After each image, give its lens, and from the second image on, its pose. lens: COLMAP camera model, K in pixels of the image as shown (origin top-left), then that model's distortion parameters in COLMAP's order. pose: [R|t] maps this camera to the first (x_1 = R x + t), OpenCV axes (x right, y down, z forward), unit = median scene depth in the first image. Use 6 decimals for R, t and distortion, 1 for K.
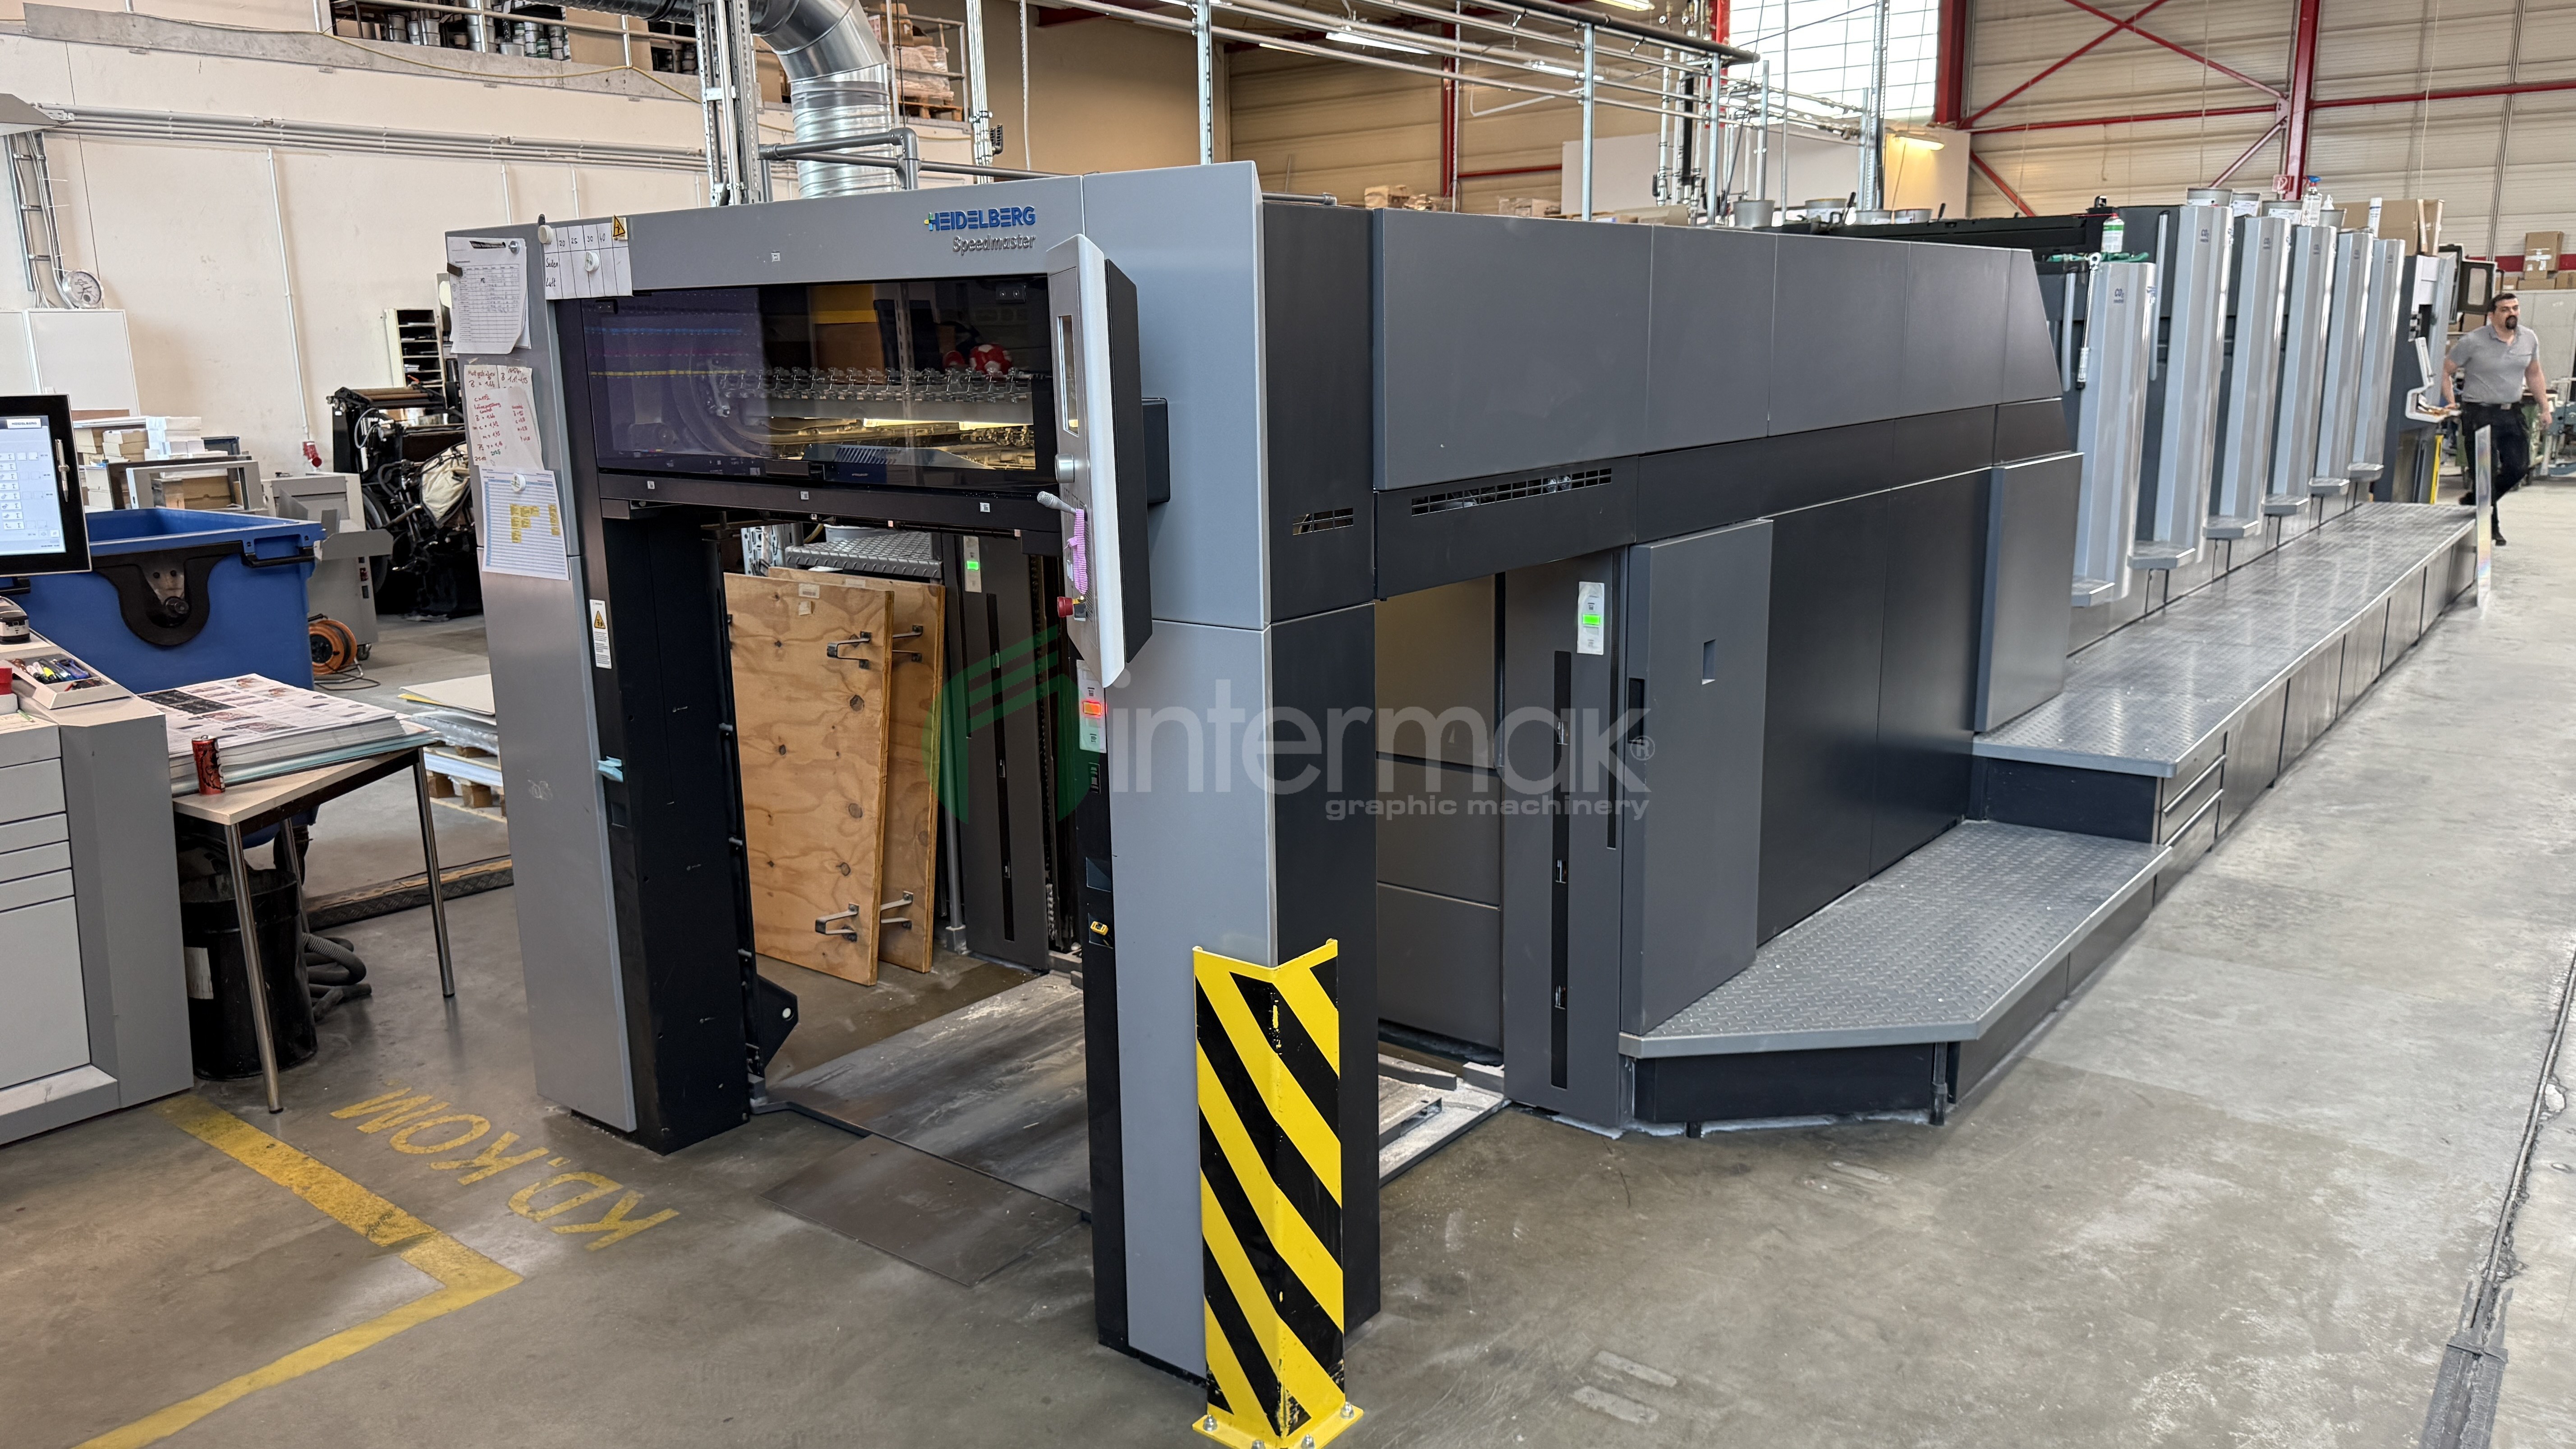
lens RADIAL K [[1830.7, 0, 1286.3], [0, 1830.7, 742.1], [0, 0, 1]] dist [0.044158, -0.055393]
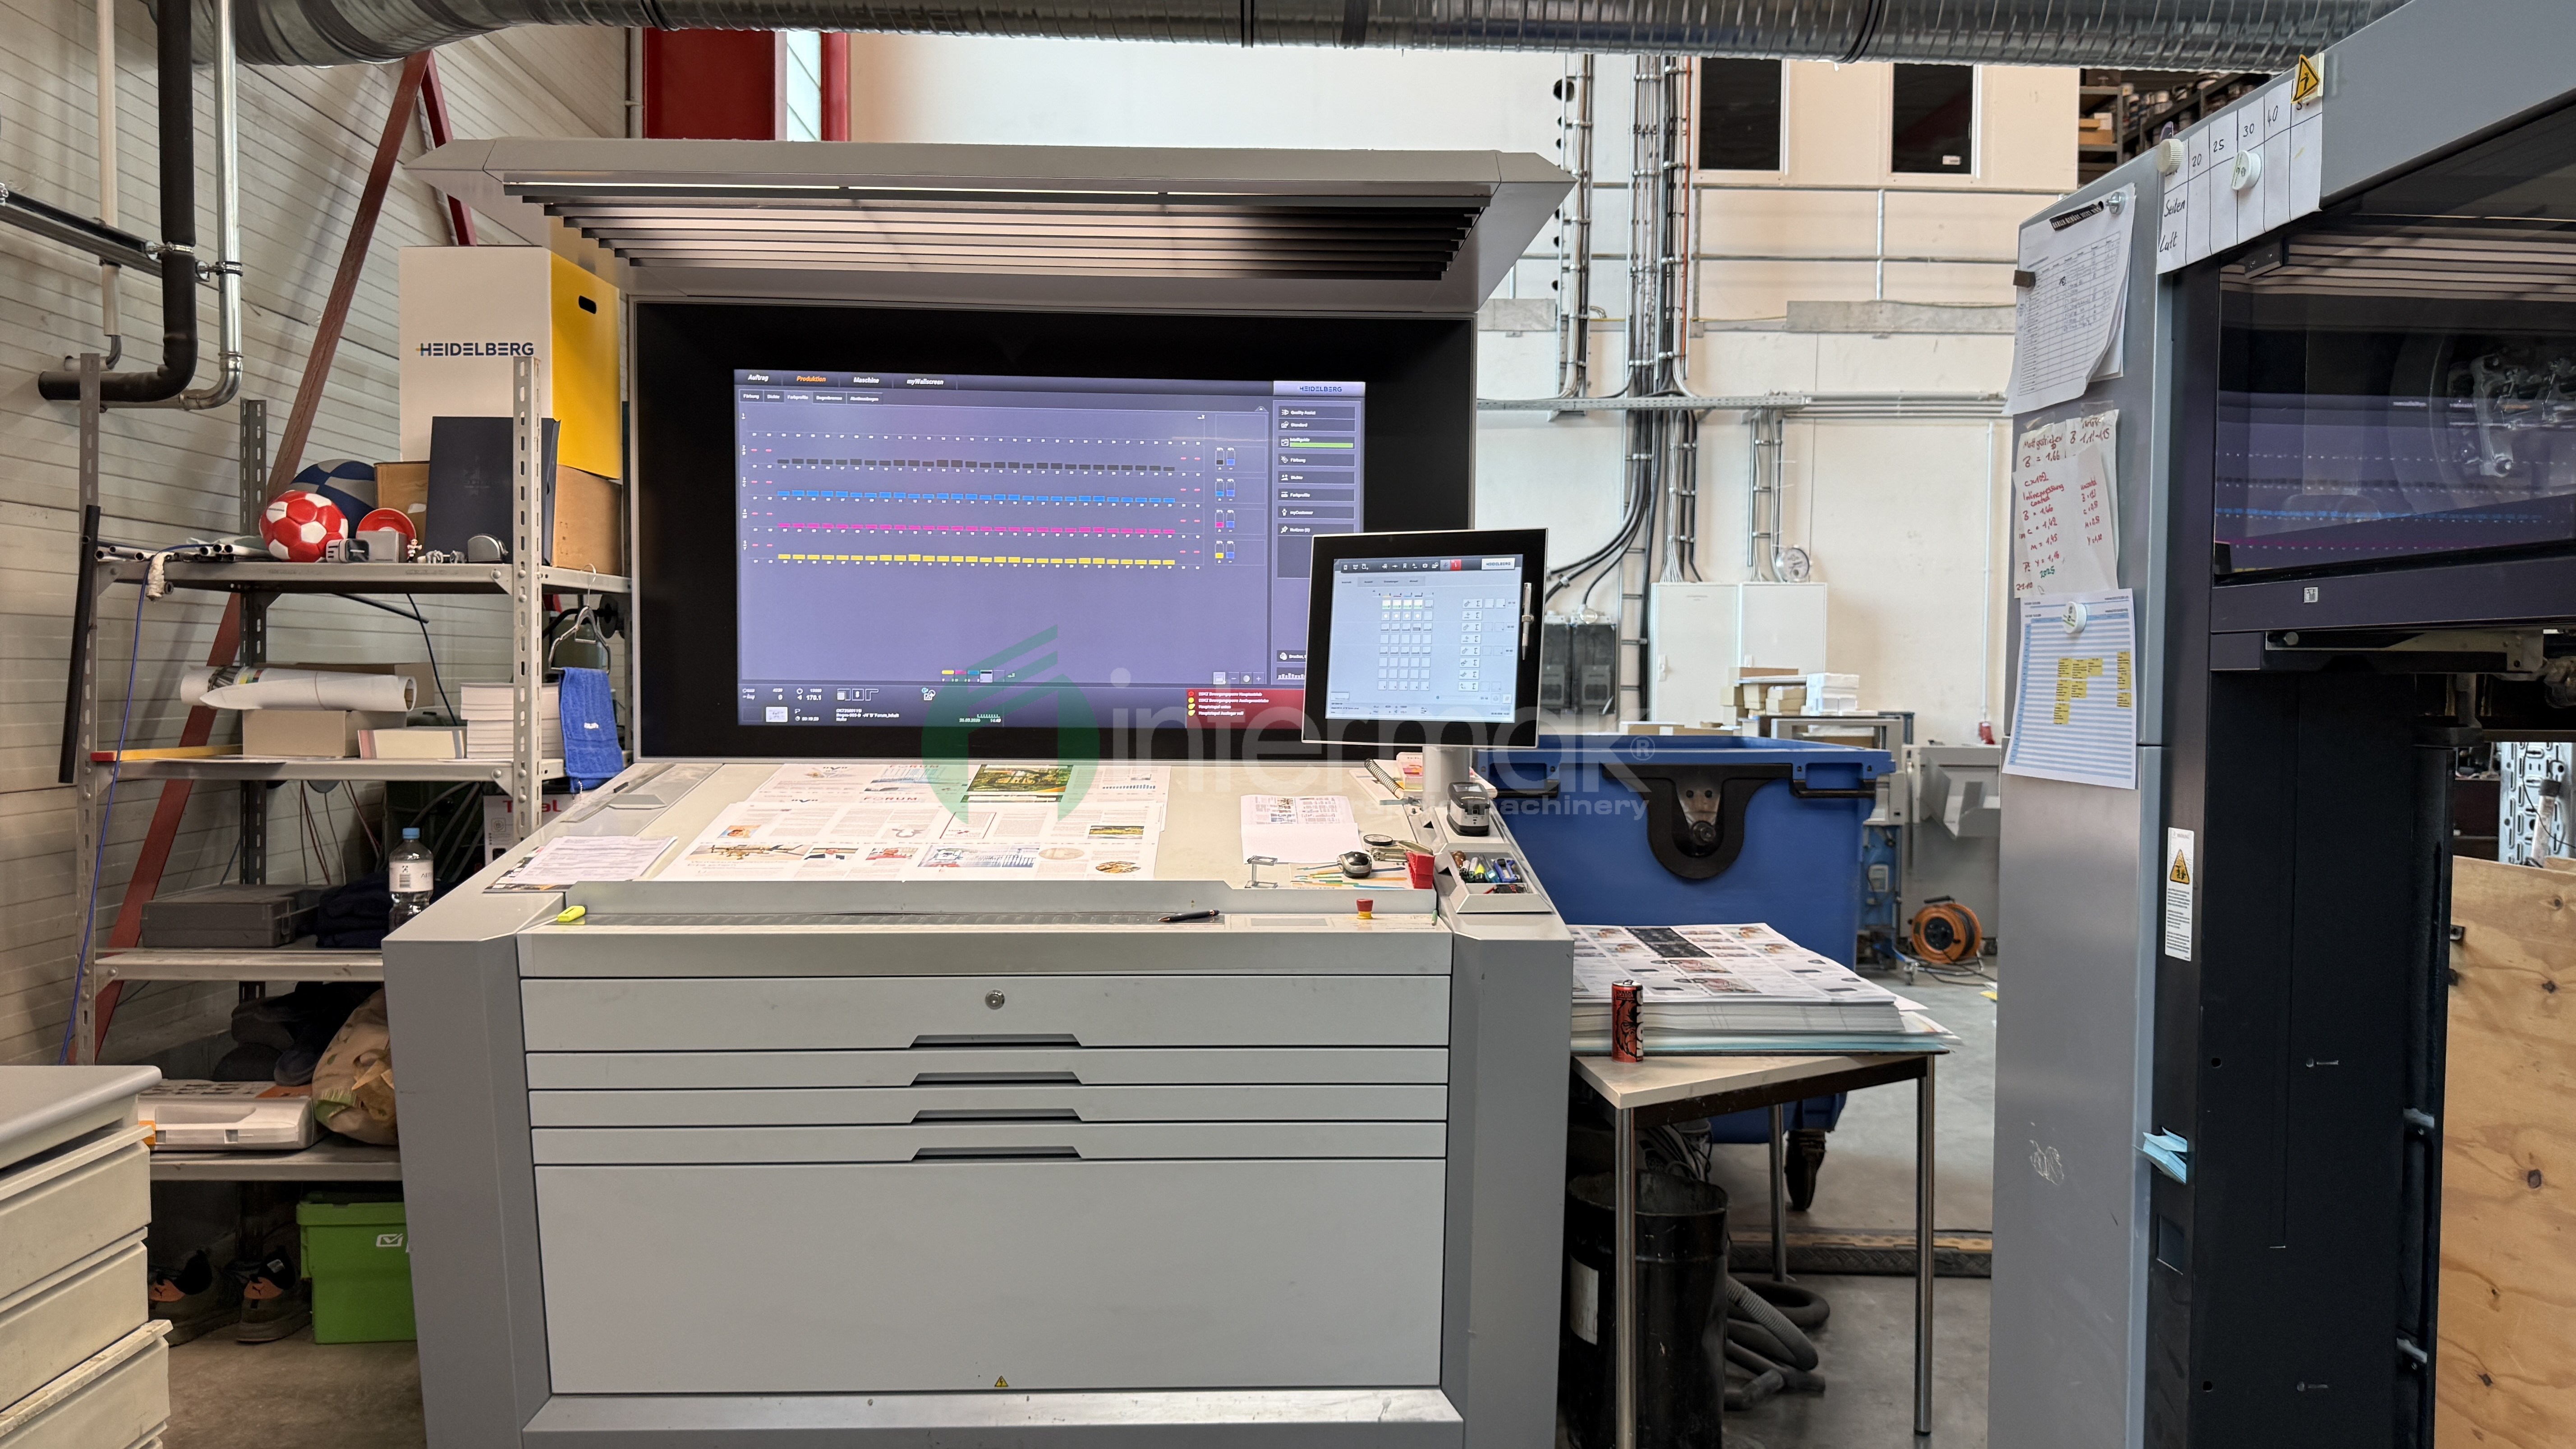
lens RADIAL K [[1830.7, 0, 1287.7], [0, 1830.7, 737.6], [0, 0, 1]] dist [0.044158, -0.055393]
pose [[0.642913, 0.049727, -0.764323, -0.120984], [-0.186460, 0.978031, -0.093210, -0.004956], [0.742897, 0.202442, 0.638061, 0.415169]]
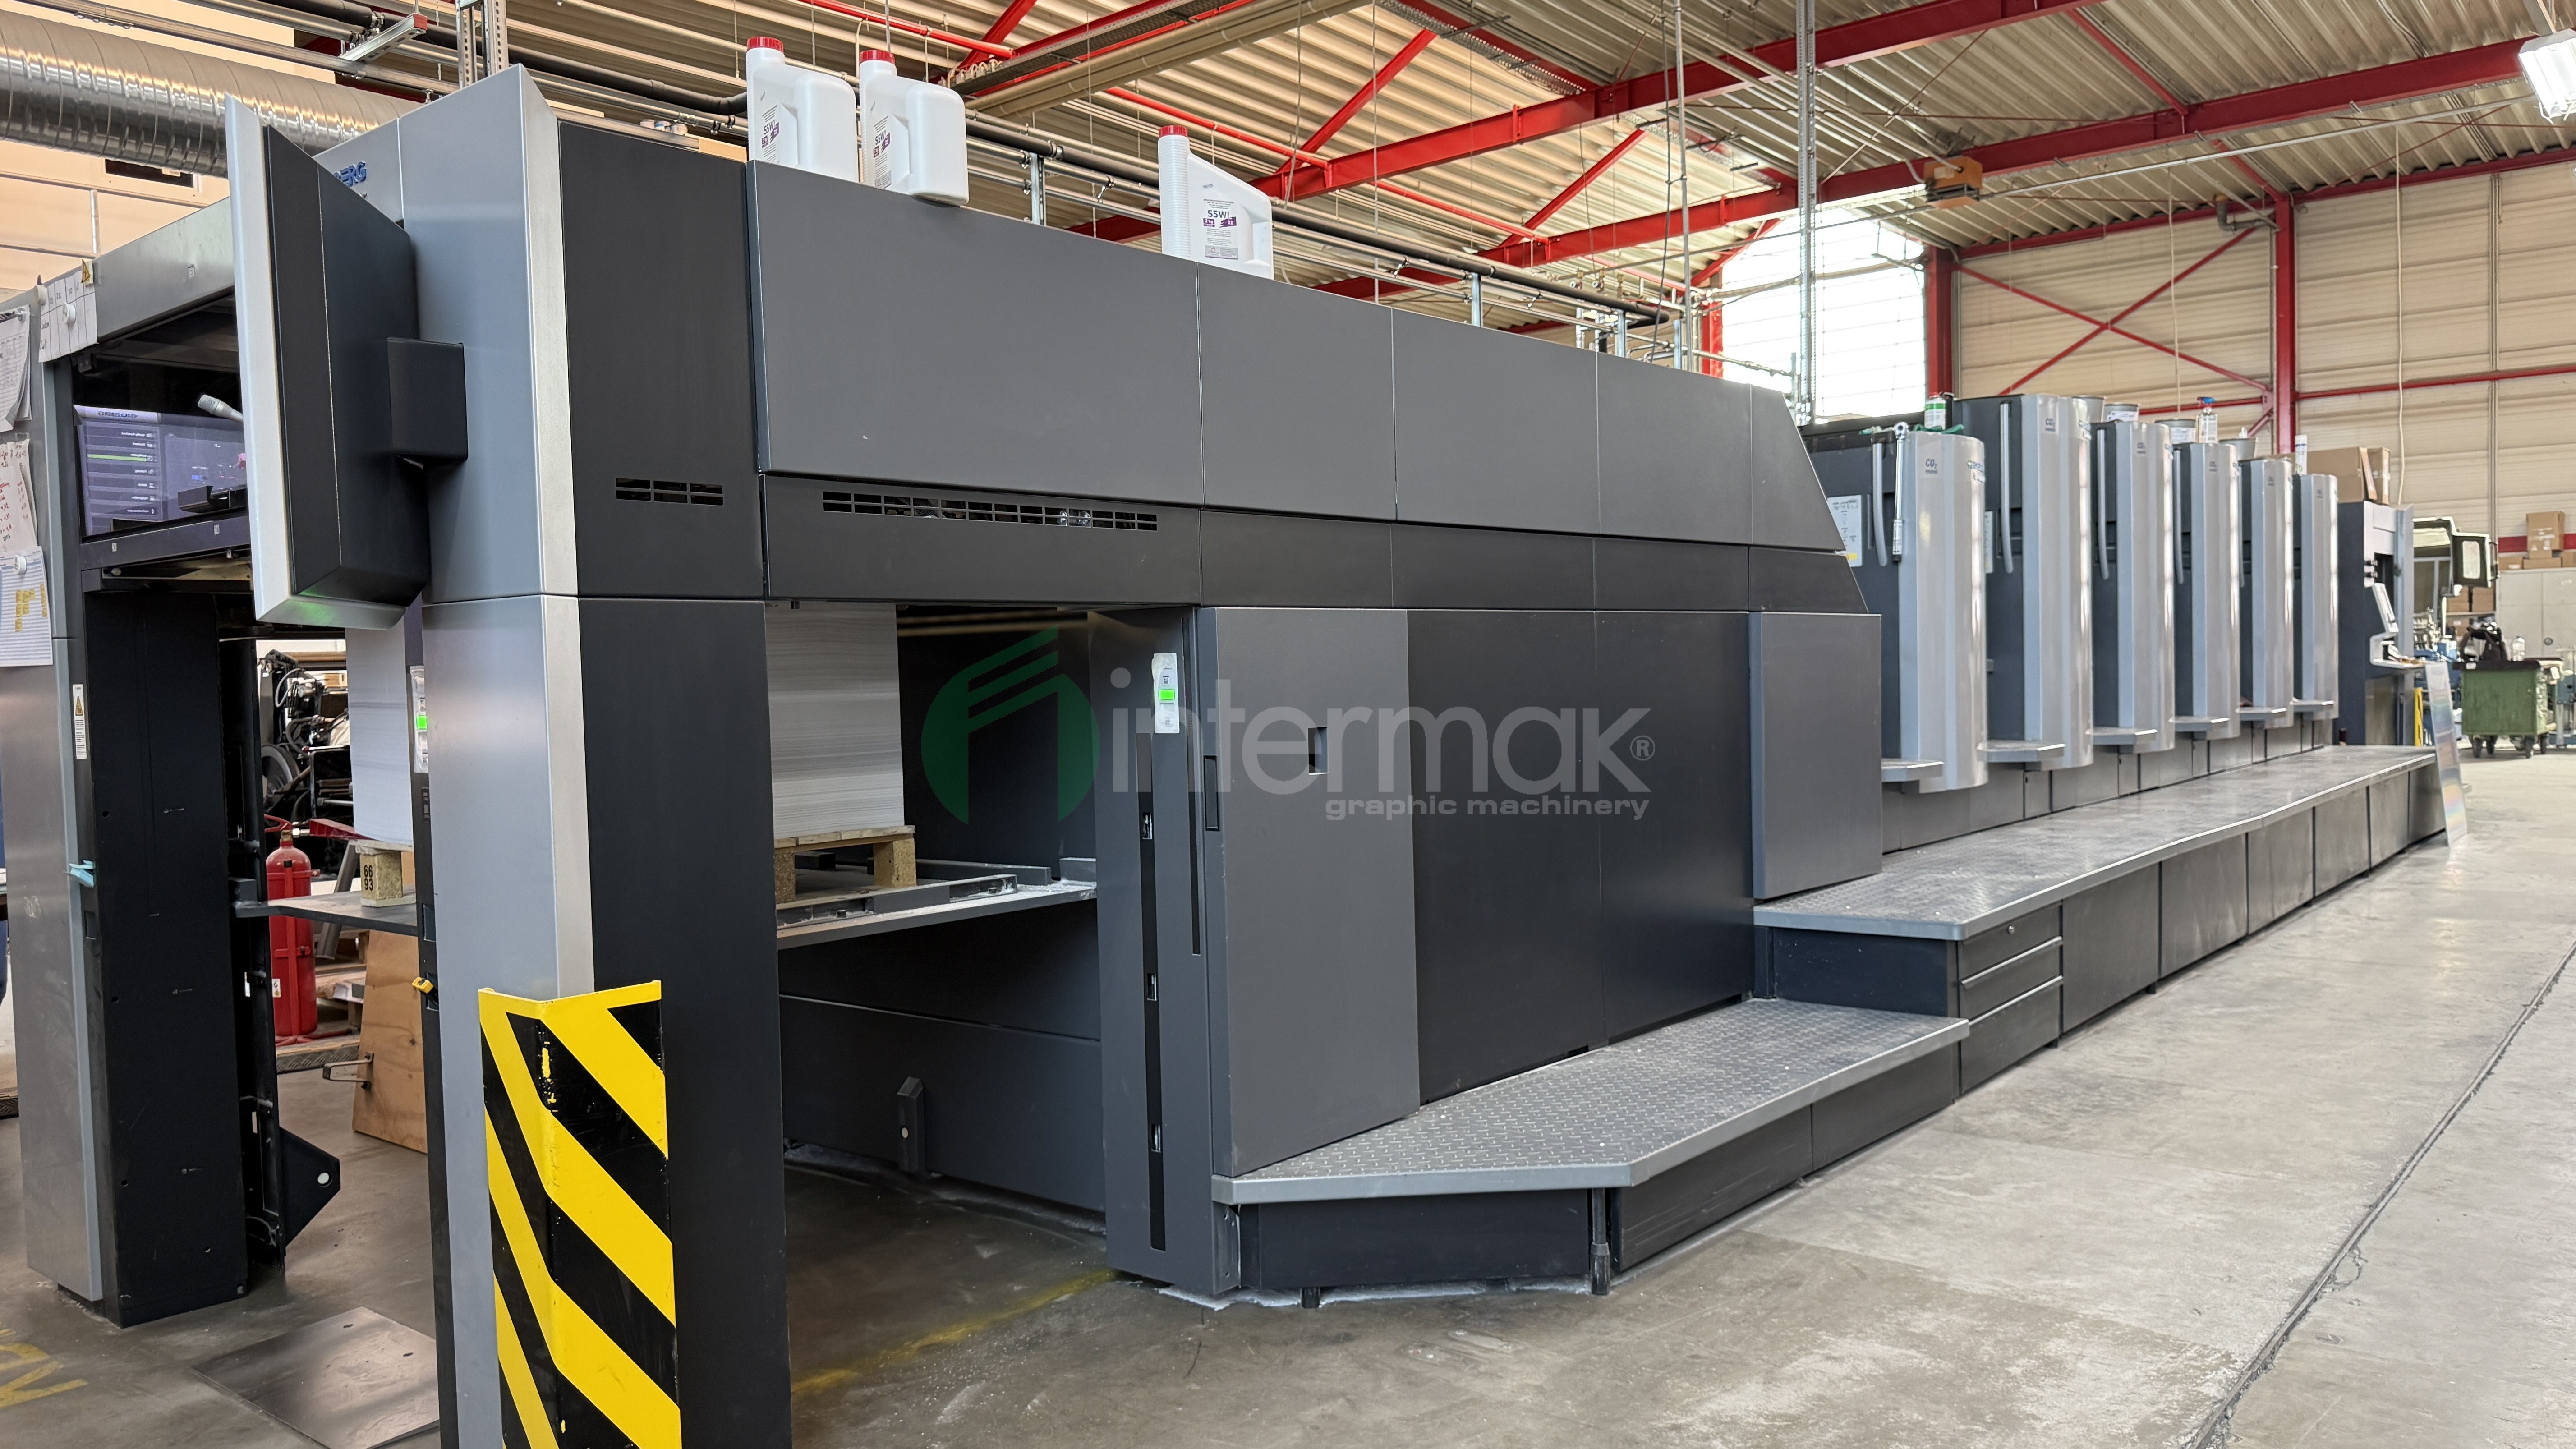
lens RADIAL K [[1830.7, 0, 1303.1], [0, 1830.7, 738.0], [0, 0, 1]] dist [0.044158, -0.055393]
pose [[0.999430, -0.007259, -0.032966, 0.234446], [0.001256, 0.983924, -0.178583, 0.101218], [0.033732, 0.178440, 0.983372, 0.109959]]
